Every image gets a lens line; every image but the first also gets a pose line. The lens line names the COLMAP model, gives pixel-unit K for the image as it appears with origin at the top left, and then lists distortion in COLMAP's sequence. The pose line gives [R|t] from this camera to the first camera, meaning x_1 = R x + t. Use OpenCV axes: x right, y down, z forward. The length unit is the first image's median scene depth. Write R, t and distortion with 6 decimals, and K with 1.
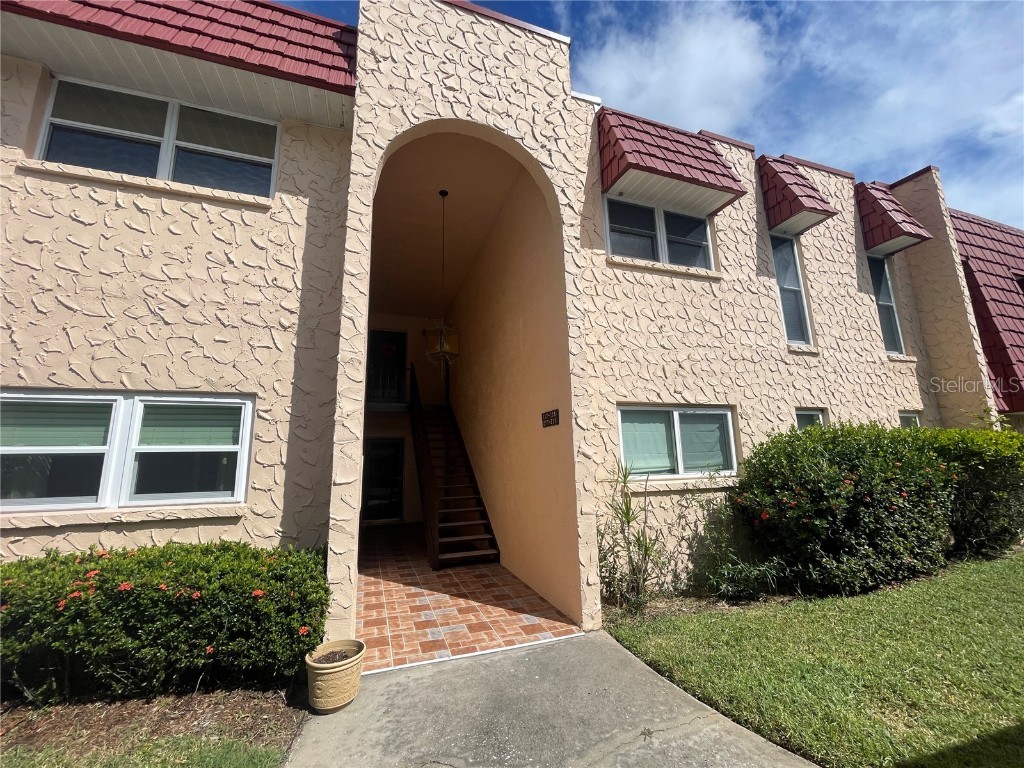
lens RADIAL K [[411.9, 0, 514.4], [0, 411.9, 383.3], [0, 0, 1]] dist [-0.004275, 0.001429]
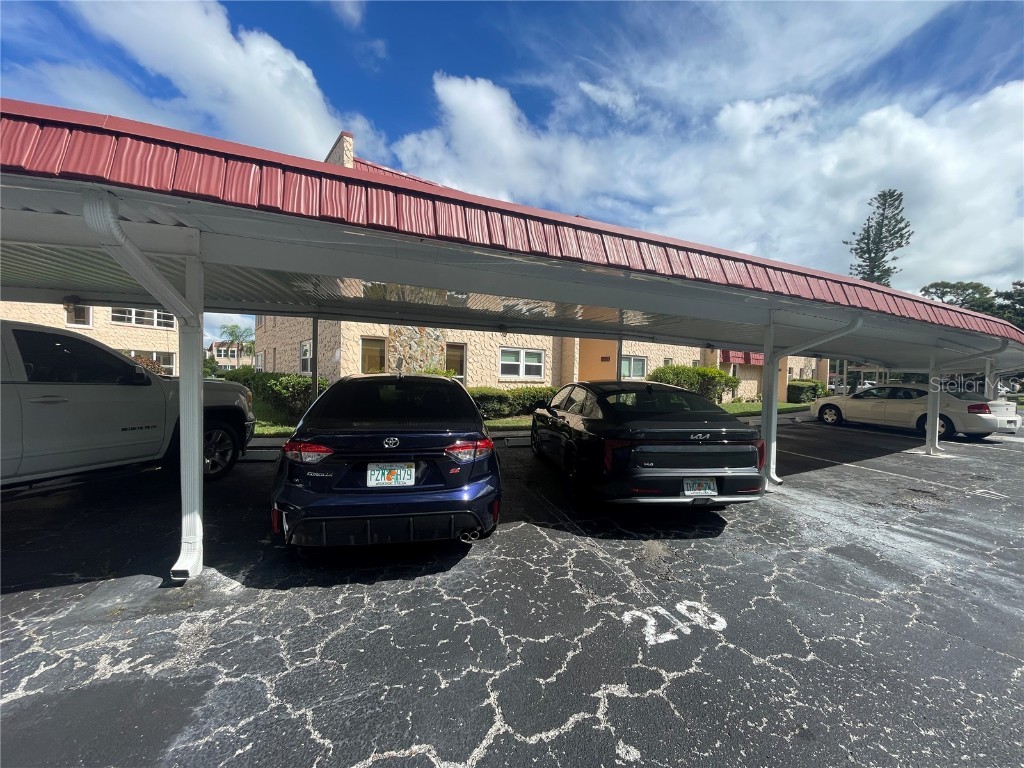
lens RADIAL K [[411.9, 0, 510.4], [0, 411.9, 383.4], [0, 0, 1]] dist [-0.004275, 0.001429]
pose [[0.952118, 0.038489, 0.303300, -2.131413], [-0.101665, 0.975448, 0.195361, -0.383555], [-0.288334, -0.216842, 0.932654, -2.512144]]
